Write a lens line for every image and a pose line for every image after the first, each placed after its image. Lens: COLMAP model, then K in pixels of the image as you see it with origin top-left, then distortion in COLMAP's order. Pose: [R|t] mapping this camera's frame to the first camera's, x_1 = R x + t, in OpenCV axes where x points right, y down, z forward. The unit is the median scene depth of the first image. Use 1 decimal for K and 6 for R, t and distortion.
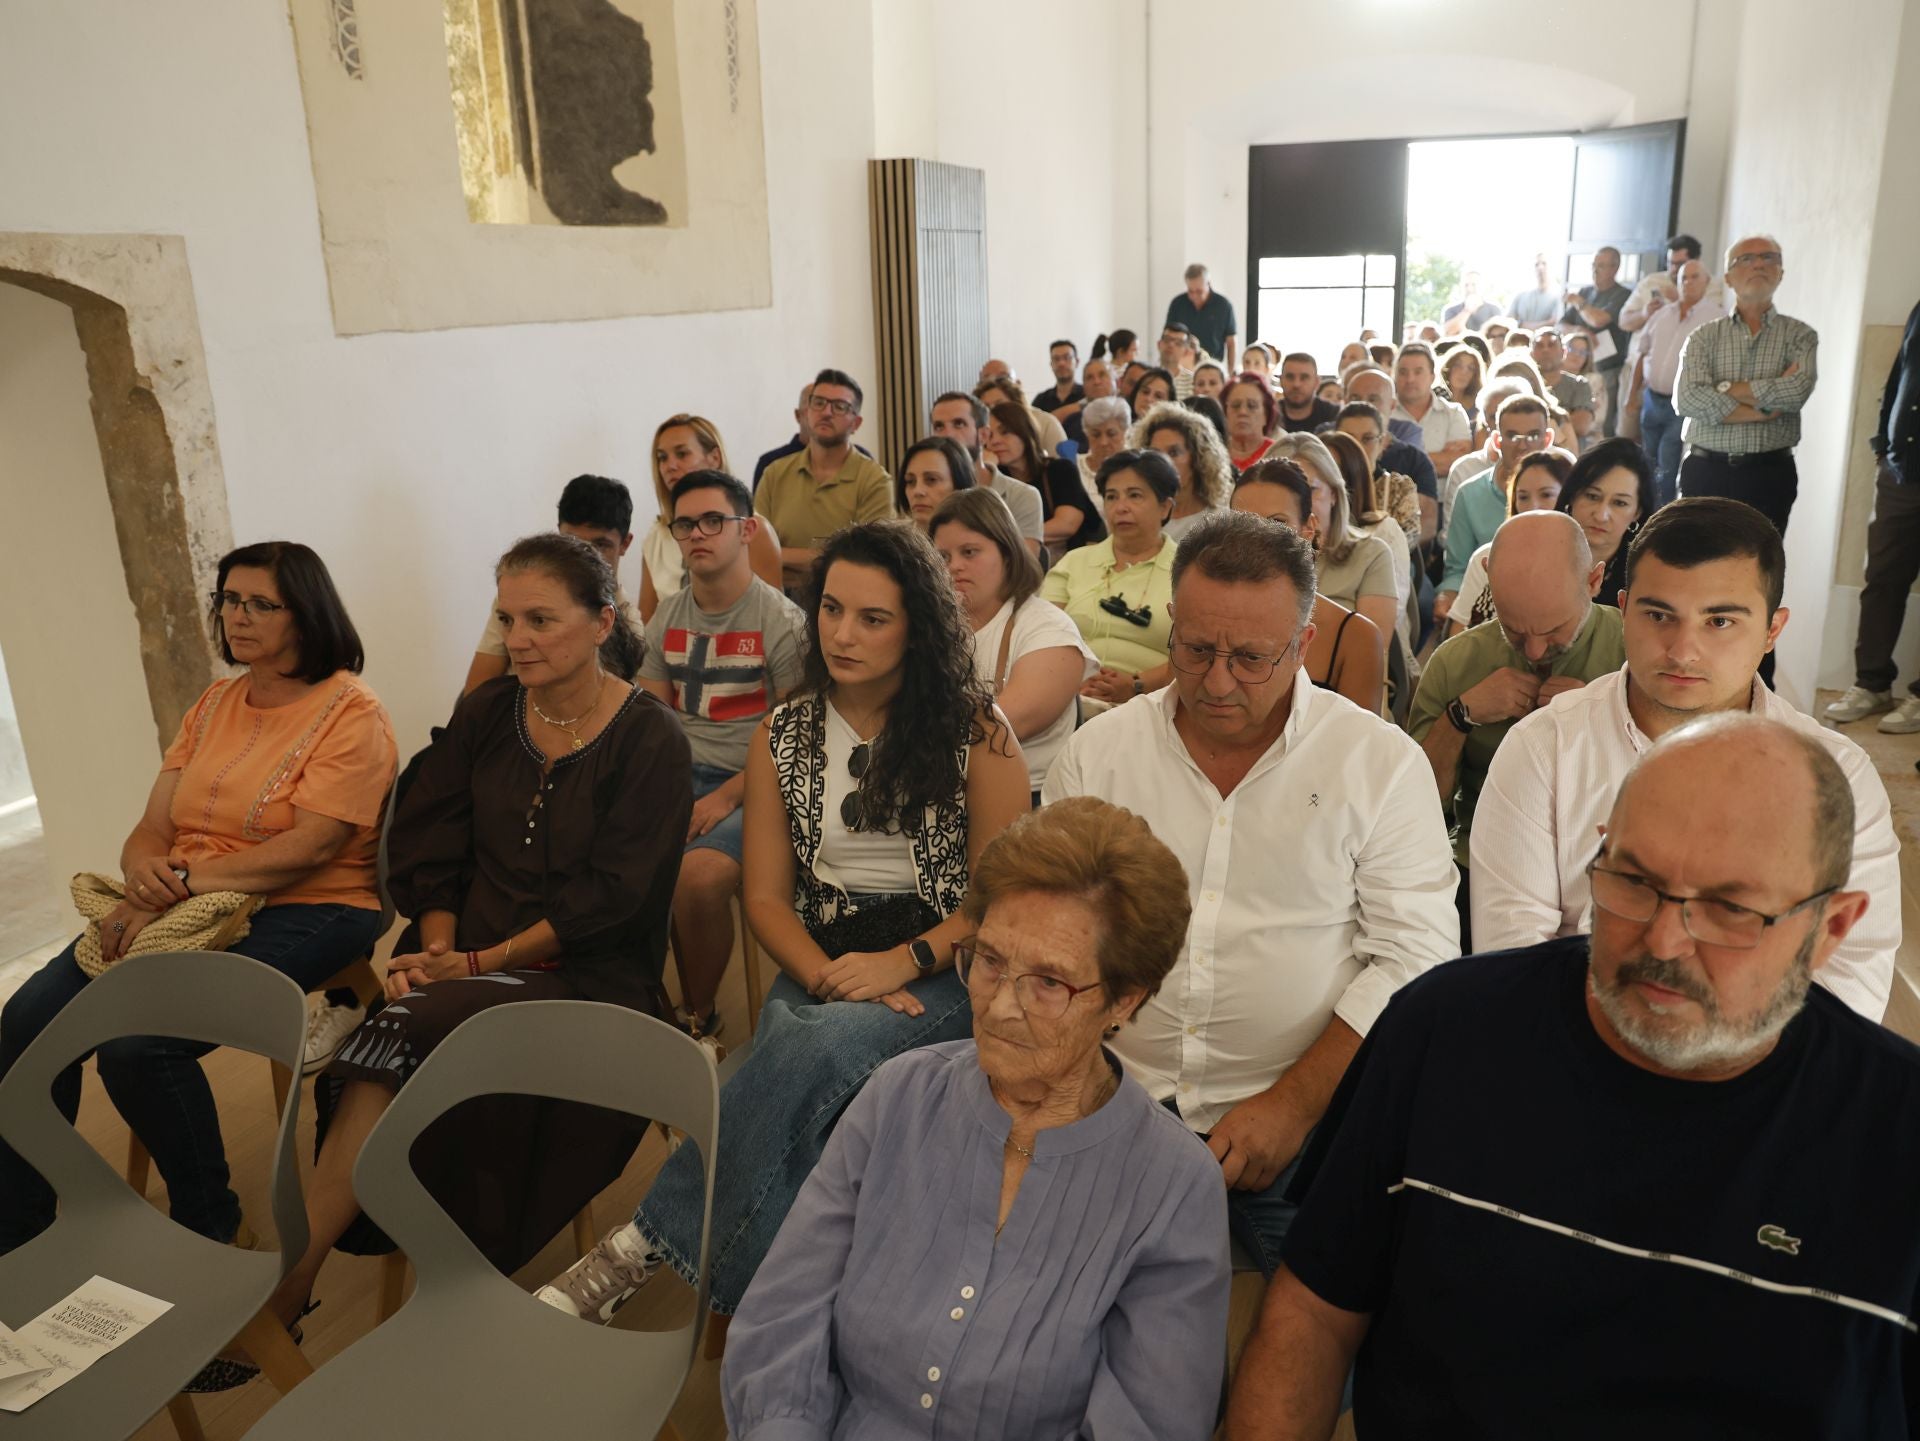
lens RADIAL K [[1529.9, 0, 960.0], [0, 1529.9, 720.5], [0, 0, 1]] dist [-0.100259, -0.001445]
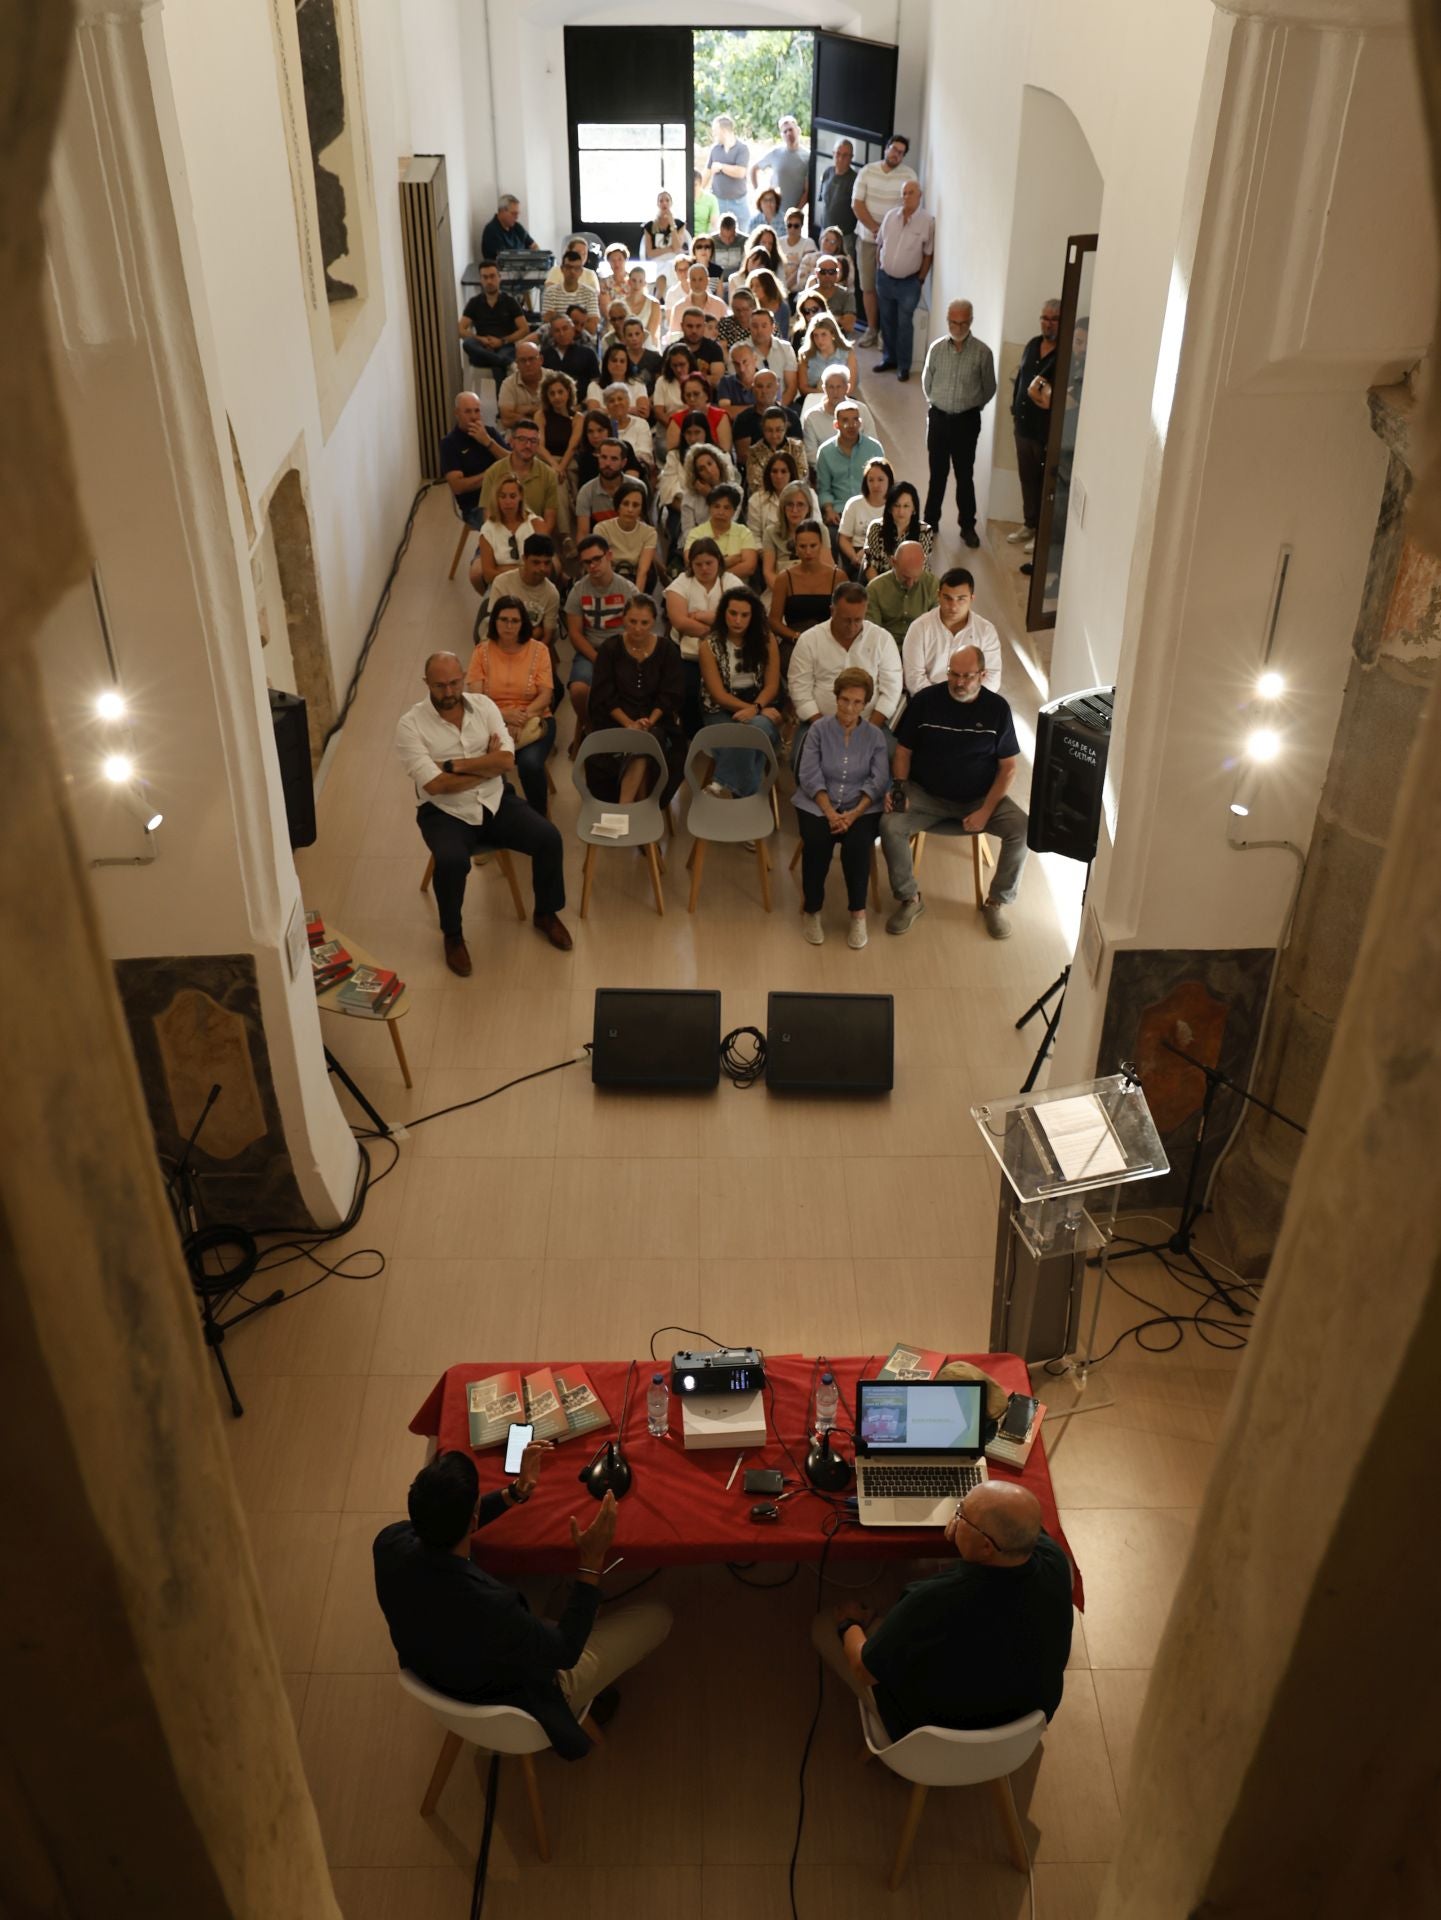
lens RADIAL K [[1723.6, 0, 720.5], [0, 1723.6, 960.0], [0, 0, 1]] dist [-0.048517, 0.059584]
pose [[0.932260, -0.185613, 0.310547, -0.840482], [0.082198, 0.944582, 0.317817, -0.325013], [-0.352328, -0.270762, 0.895853, -1.565709]]
